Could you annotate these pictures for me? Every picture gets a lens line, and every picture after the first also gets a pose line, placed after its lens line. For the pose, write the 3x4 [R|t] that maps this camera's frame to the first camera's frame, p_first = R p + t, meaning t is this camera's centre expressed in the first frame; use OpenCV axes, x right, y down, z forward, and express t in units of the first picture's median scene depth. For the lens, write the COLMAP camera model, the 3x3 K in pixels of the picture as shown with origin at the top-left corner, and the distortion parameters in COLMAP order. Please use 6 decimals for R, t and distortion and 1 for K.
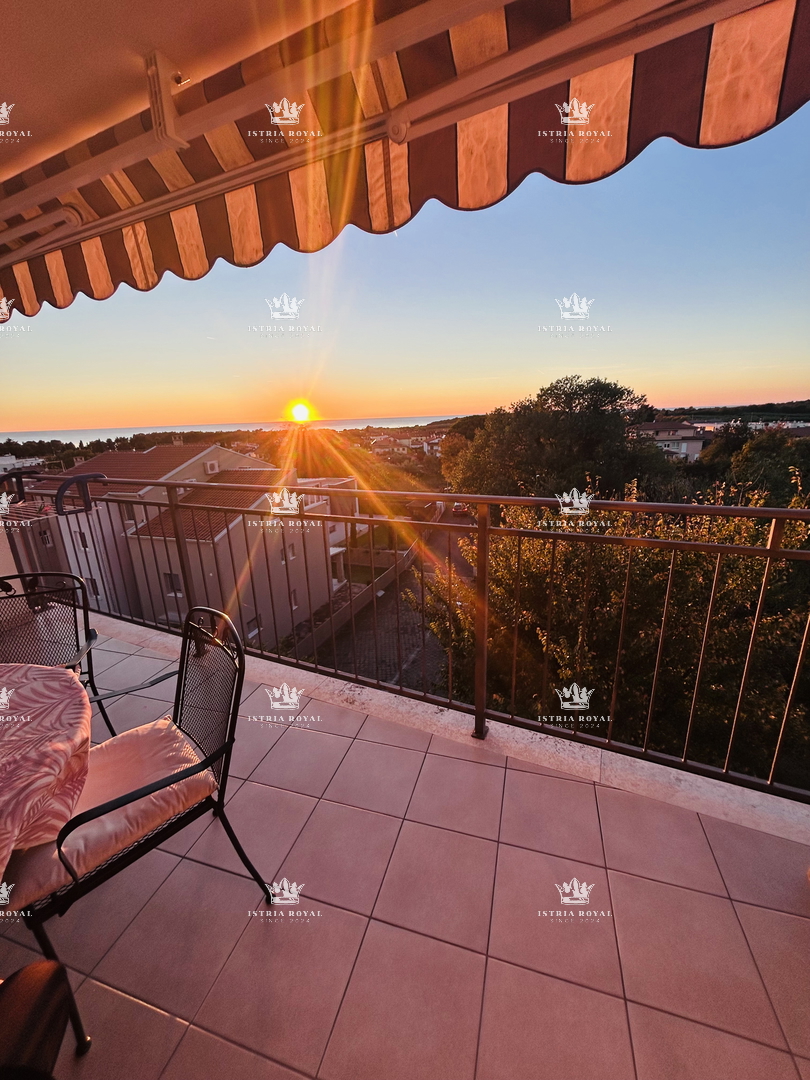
lens RADIAL K [[434.4, 0, 403.5], [0, 434.4, 541.2], [0, 0, 1]] dist [-0.003196, 0.001721]
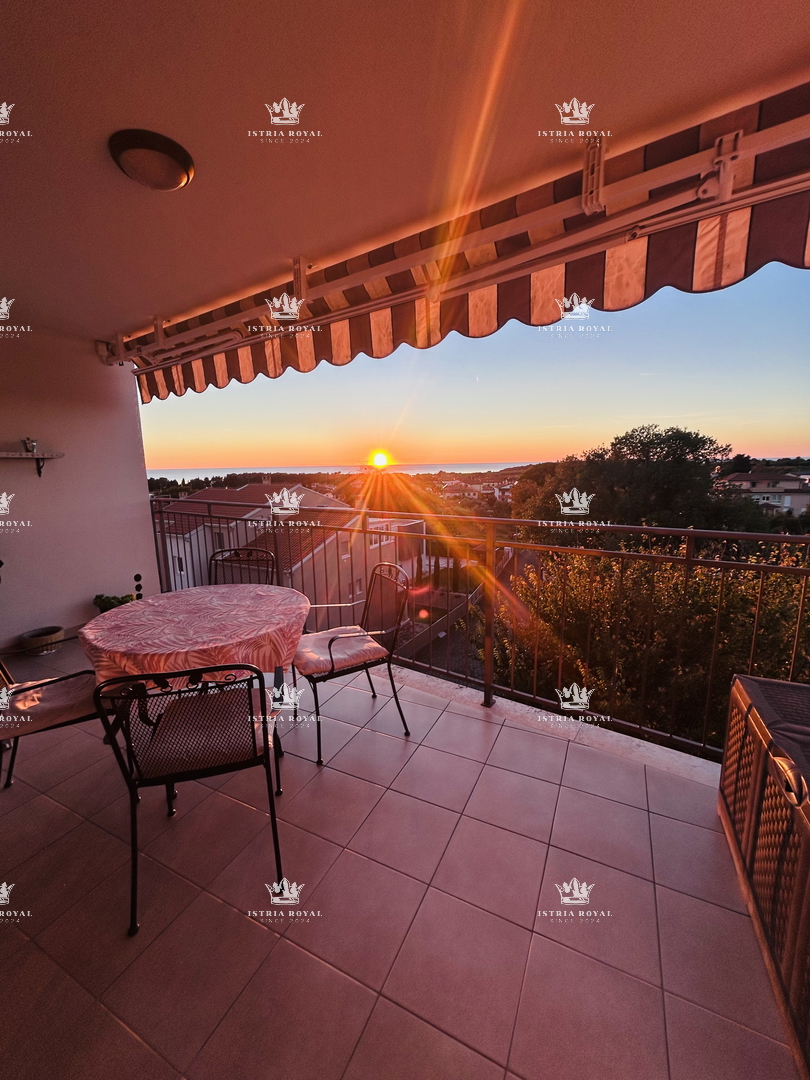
lens RADIAL K [[434.4, 0, 402.8], [0, 434.4, 539.6], [0, 0, 1]] dist [-0.003196, 0.001721]
pose [[0.986348, 0.044925, -0.158429, 0.100285], [-0.060888, 0.993383, -0.097385, 0.091677], [0.153006, 0.105702, 0.982556, -0.320264]]
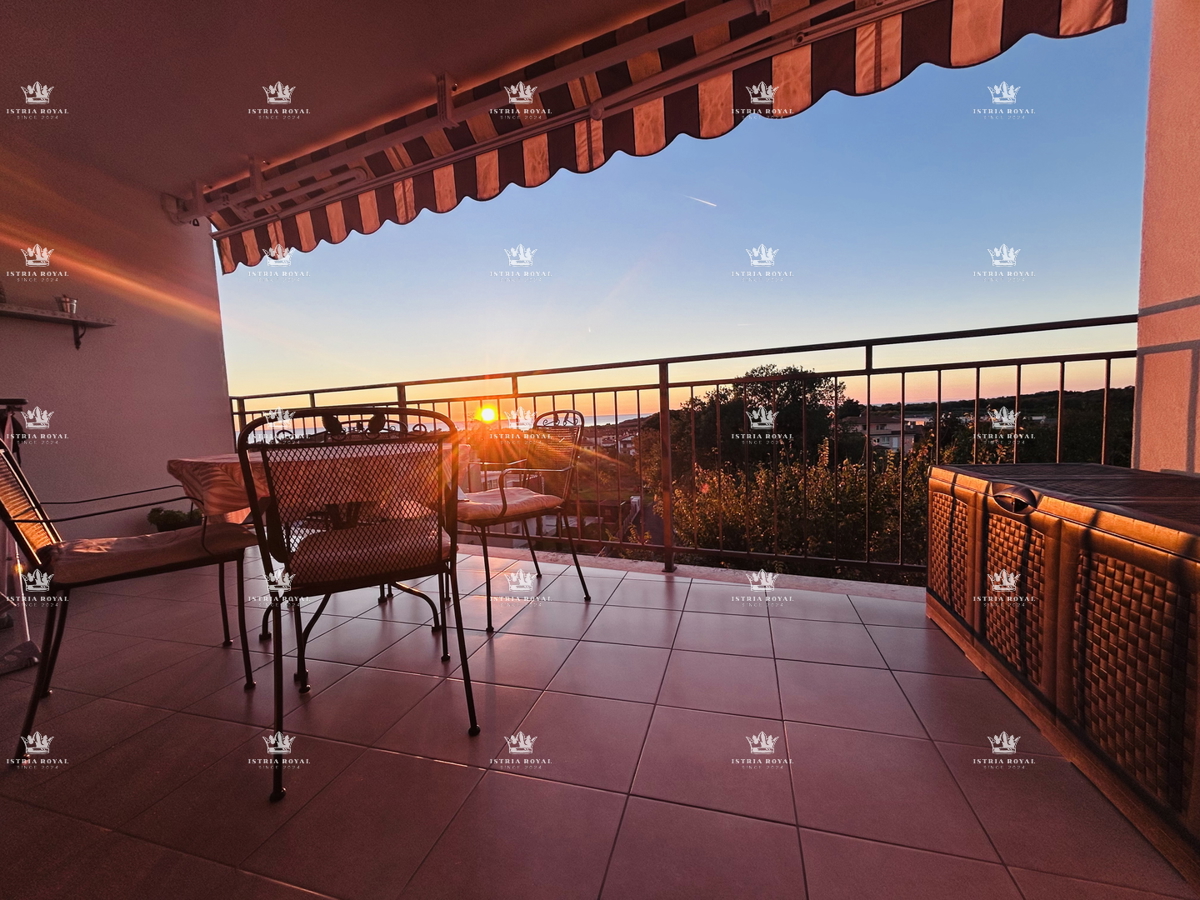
lens RADIAL K [[482.6, 0, 600.4], [0, 482.6, 453.0], [0, 0, 1]] dist [-0.003196, 0.001721]
pose [[0.999893, -0.007422, 0.012608, -0.017302], [0.009771, 0.980157, -0.197982, 0.355097], [-0.010888, 0.198084, 0.980125, -0.277493]]
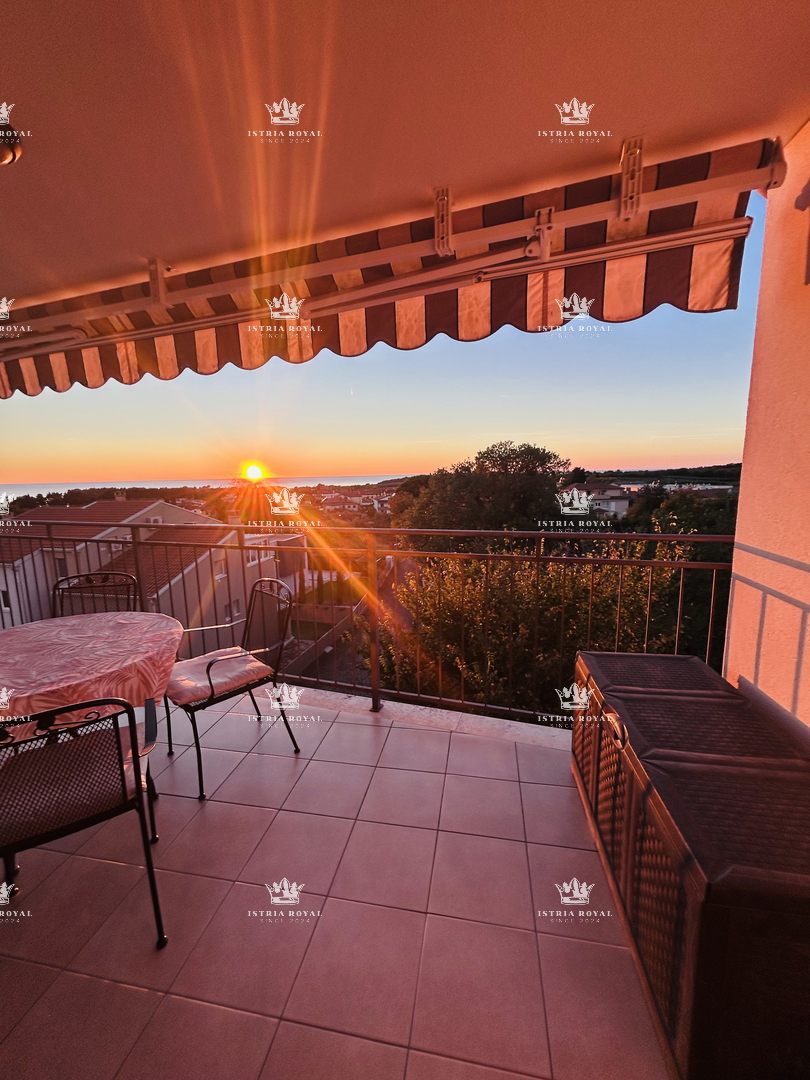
lens RADIAL K [[434.4, 0, 402.0], [0, 434.4, 540.6], [0, 0, 1]] dist [-0.003196, 0.001721]
pose [[0.994076, -0.003260, 0.108635, 0.102569], [0.017423, 0.991402, -0.129686, 0.097919], [-0.107278, 0.130811, 0.985586, -0.343974]]
